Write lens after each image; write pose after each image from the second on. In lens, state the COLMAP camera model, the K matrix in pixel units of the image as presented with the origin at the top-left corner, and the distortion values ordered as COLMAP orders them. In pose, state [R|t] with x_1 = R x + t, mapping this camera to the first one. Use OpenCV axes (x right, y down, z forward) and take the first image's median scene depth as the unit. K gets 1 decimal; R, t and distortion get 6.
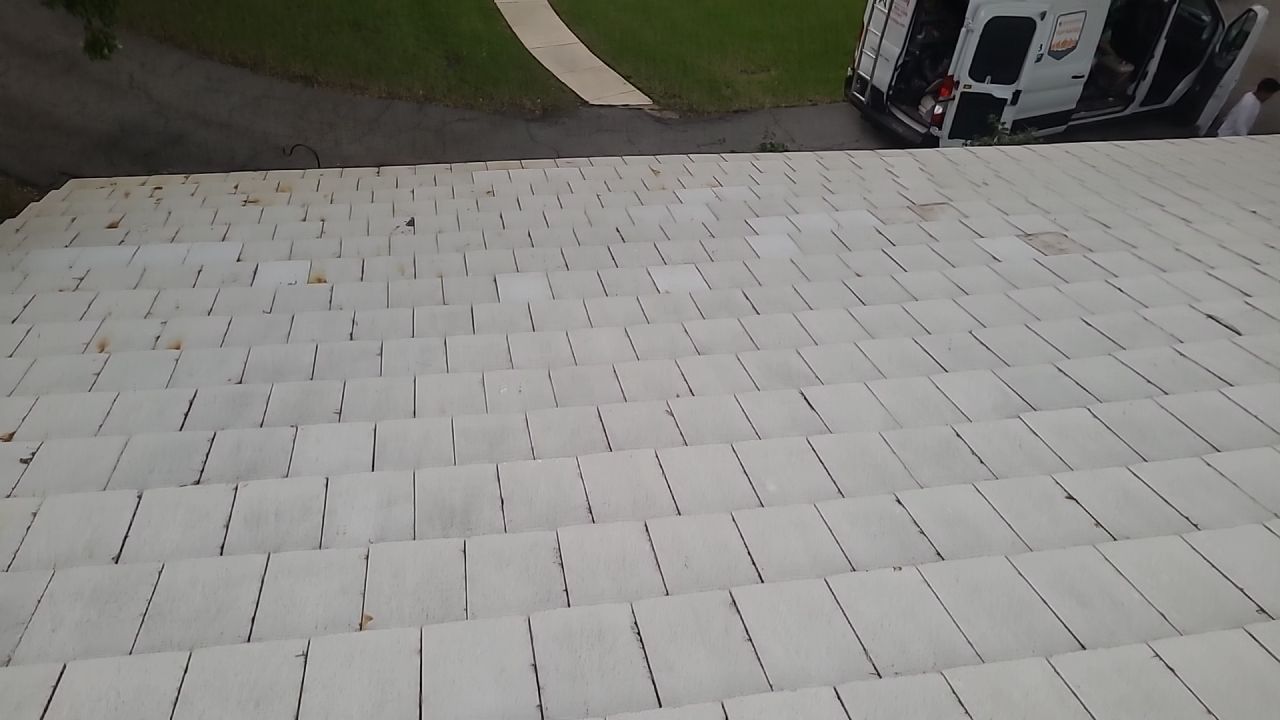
lens RADIAL K [[943.9, 0, 641.2], [0, 943.9, 370.5], [0, 0, 1]] dist [0.060177, -0.043534]
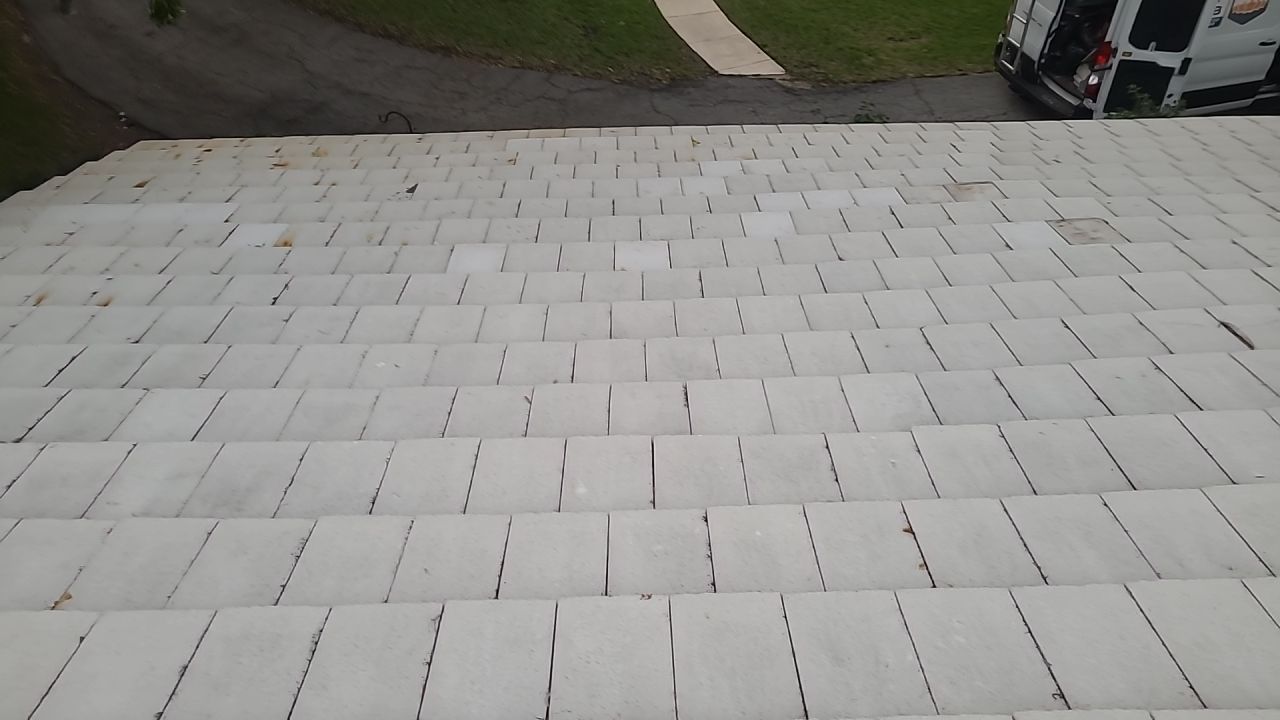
lens RADIAL K [[943.9, 0, 633.8], [0, 943.9, 356.6], [0, 0, 1]] dist [0.060177, -0.043534]
pose [[0.982207, 0.056662, -0.179047, 0.161947], [-0.054102, 0.998352, 0.019158, -0.011417], [0.179838, -0.009130, 0.983654, 0.057984]]
